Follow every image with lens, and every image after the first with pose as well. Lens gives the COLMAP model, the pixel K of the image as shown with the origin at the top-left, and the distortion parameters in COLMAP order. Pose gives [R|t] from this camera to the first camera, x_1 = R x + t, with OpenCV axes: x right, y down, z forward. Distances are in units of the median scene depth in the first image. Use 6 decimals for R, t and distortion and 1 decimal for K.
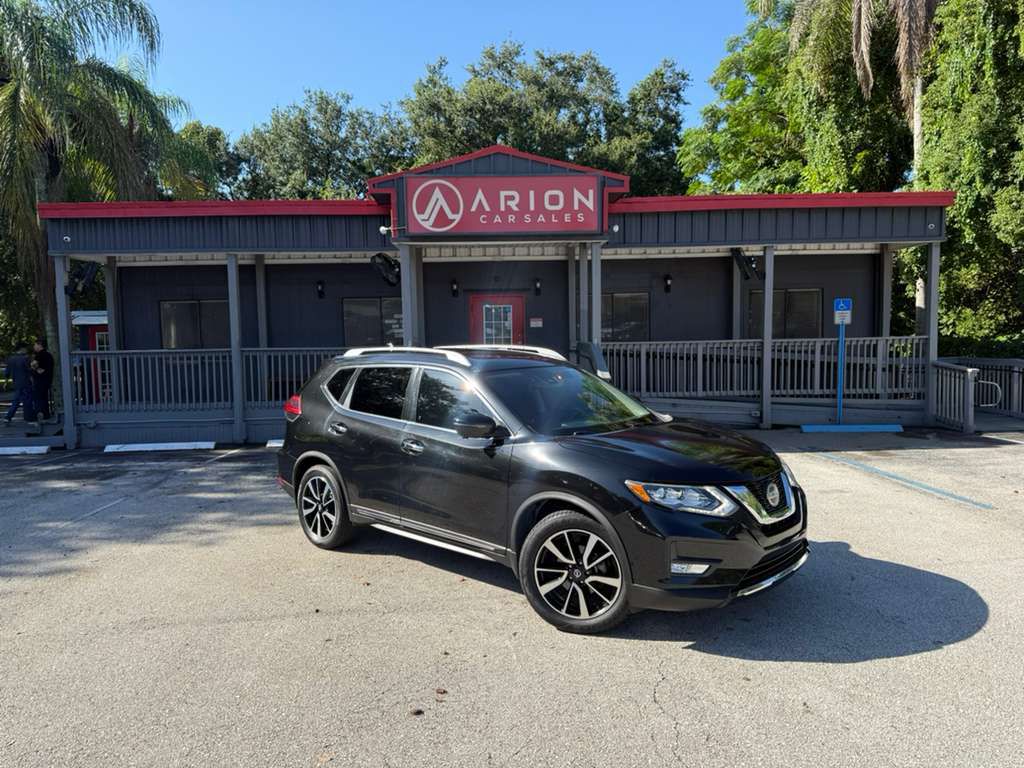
lens RADIAL K [[729.1, 0, 514.0], [0, 729.1, 377.4], [0, 0, 1]] dist [0.057383, -0.090800]
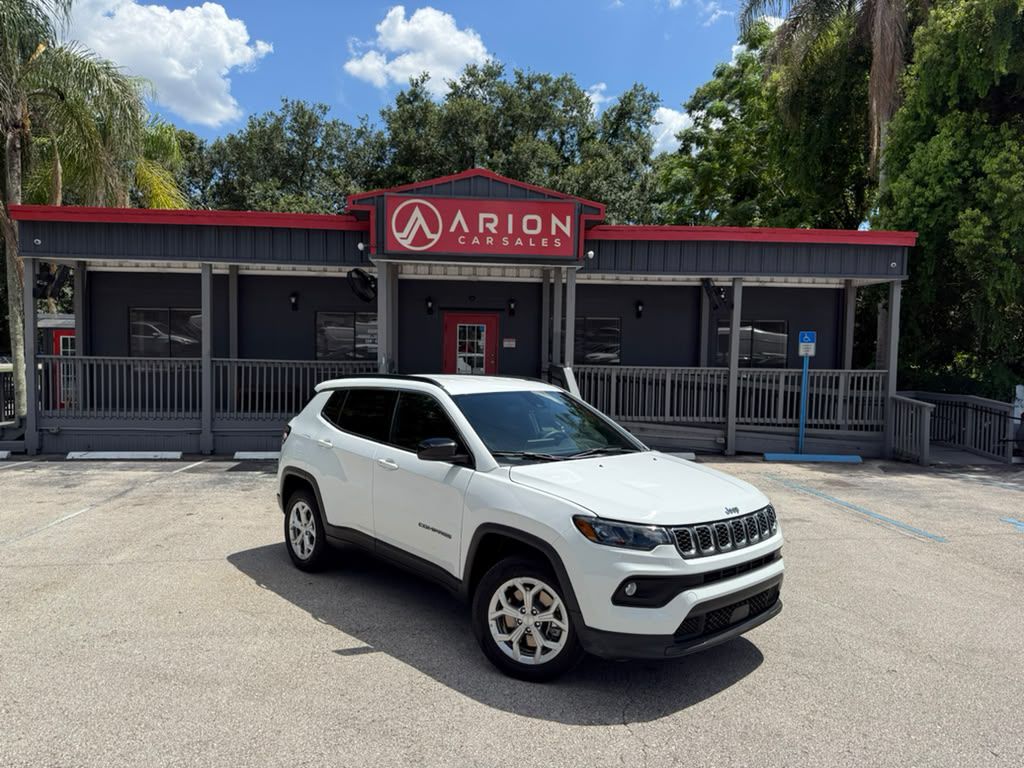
lens RADIAL K [[727.3, 0, 513.0], [0, 727.3, 384.4], [0, 0, 1]] dist [0.070795, -0.108988]
pose [[0.998472, 0.034622, 0.043077, -0.006427], [-0.034048, 0.999322, -0.013989, -0.004328], [-0.043532, 0.012501, 0.998974, -0.008574]]
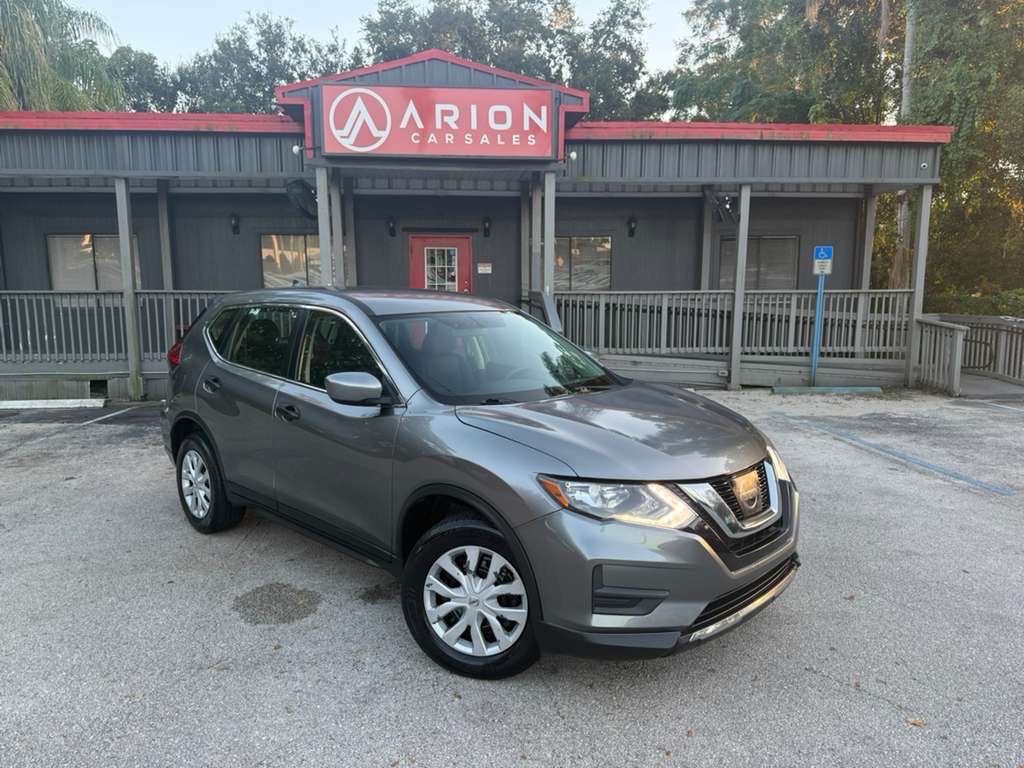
lens RADIAL K [[726.2, 0, 515.8], [0, 726.2, 393.5], [0, 0, 1]] dist [0.049018, -0.078869]
pose [[0.998593, 0.009614, 0.052148, 0.027489], [-0.014086, 0.996189, 0.086072, 0.000891], [-0.051122, -0.086686, 0.994923, 0.117517]]
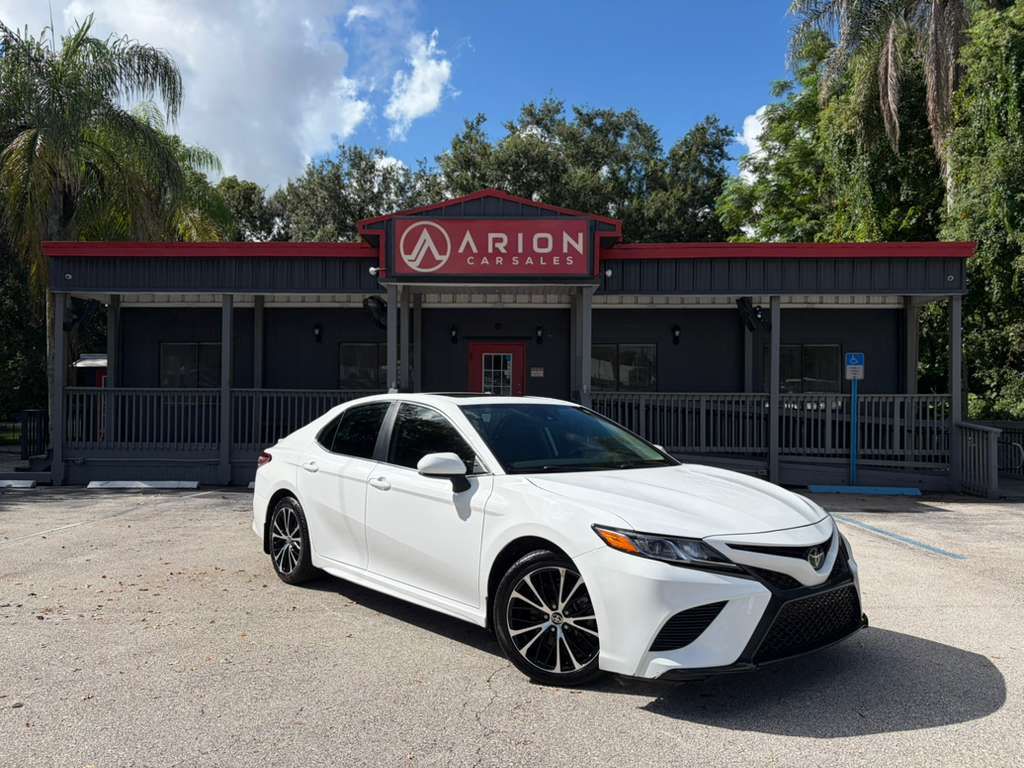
lens RADIAL K [[781.4, 0, 513.8], [0, 781.4, 385.9], [0, 0, 1]] dist [0.038644, -0.051705]
pose [[0.997735, 0.024084, -0.062804, 0.074523], [-0.029134, 0.996306, -0.080786, 0.030890], [0.060627, 0.082433, 0.994751, -0.030097]]
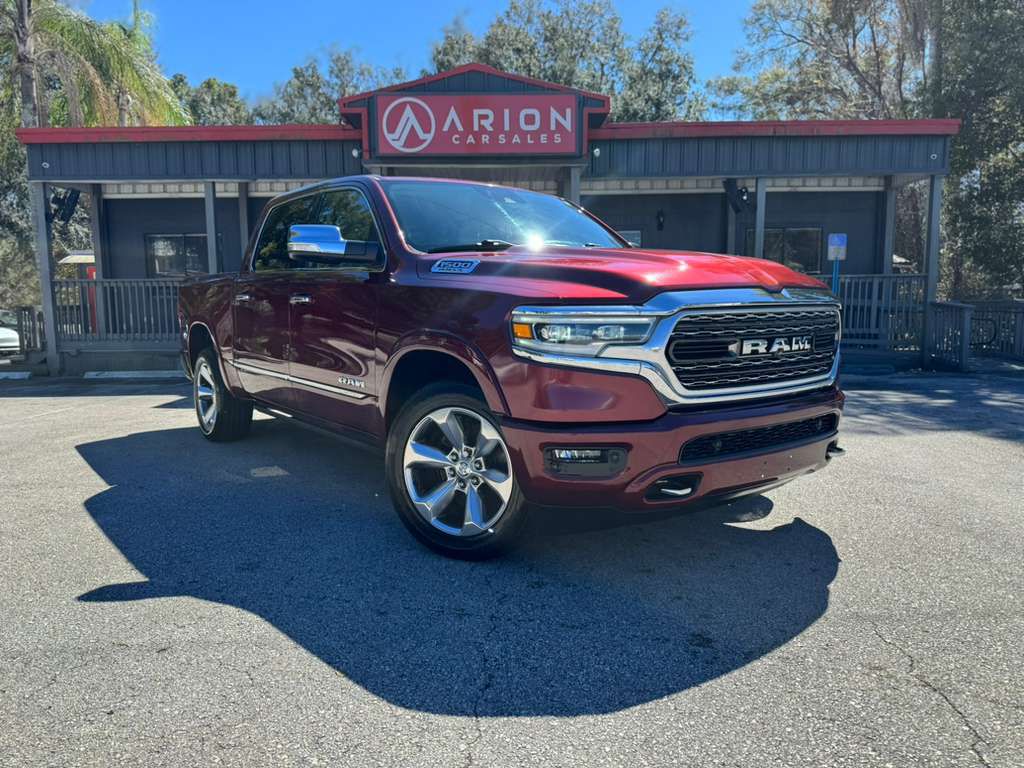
lens RADIAL K [[726.2, 0, 515.8], [0, 726.2, 393.5], [0, 0, 1]] dist [0.049018, -0.078869]
pose [[0.999270, 0.015359, -0.034983, 0.064752], [-0.013141, 0.997940, 0.062790, 0.048084], [0.035875, -0.062284, 0.997413, 0.019344]]
